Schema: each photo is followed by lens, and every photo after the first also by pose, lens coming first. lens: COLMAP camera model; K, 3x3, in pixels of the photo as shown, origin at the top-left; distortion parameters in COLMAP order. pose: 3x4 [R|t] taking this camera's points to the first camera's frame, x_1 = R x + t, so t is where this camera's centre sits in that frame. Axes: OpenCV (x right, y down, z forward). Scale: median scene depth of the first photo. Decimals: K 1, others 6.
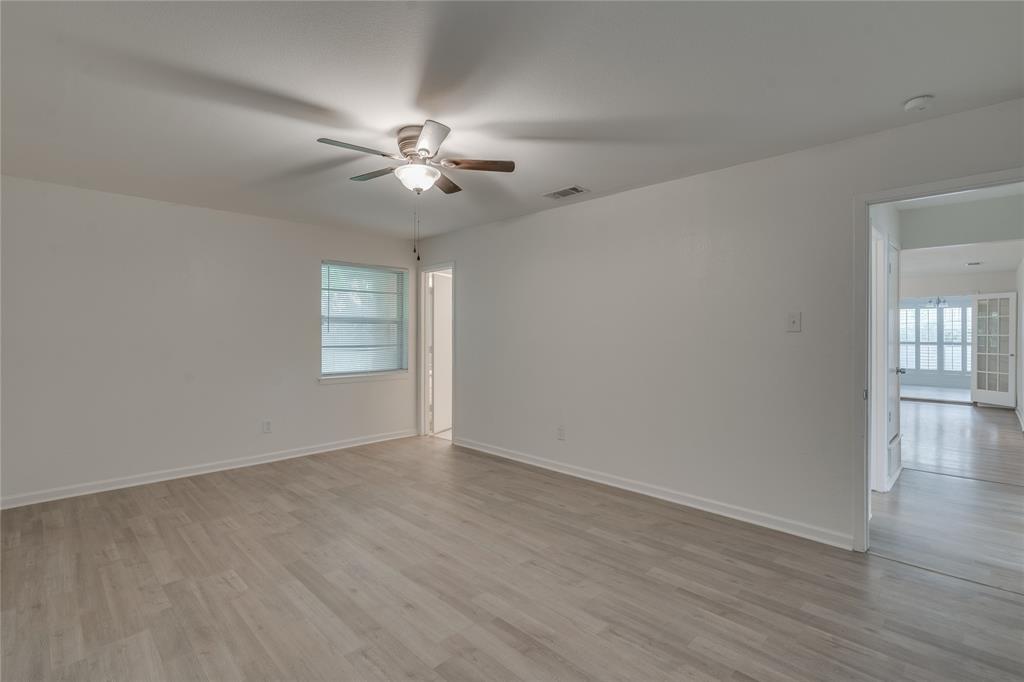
lens RADIAL K [[473.8, 0, 512.0], [0, 473.8, 341.0], [0, 0, 1]] dist [-0.002769, -0.000260]
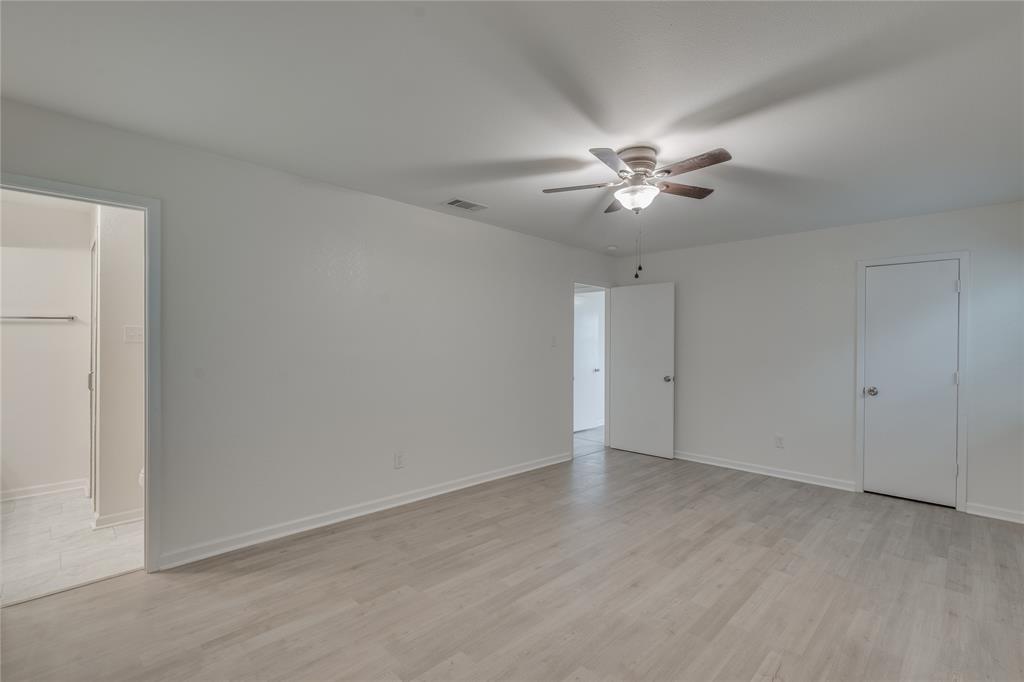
lens RADIAL K [[464.9, 0, 512.3], [0, 464.9, 345.0], [0, 0, 1]] dist [-0.007297, 0.004938]
pose [[0.000506, 0.001158, 0.999999, -1.224862], [0.009022, 0.999959, -0.001163, -0.024809], [-0.999959, 0.009022, 0.000495, 1.286303]]
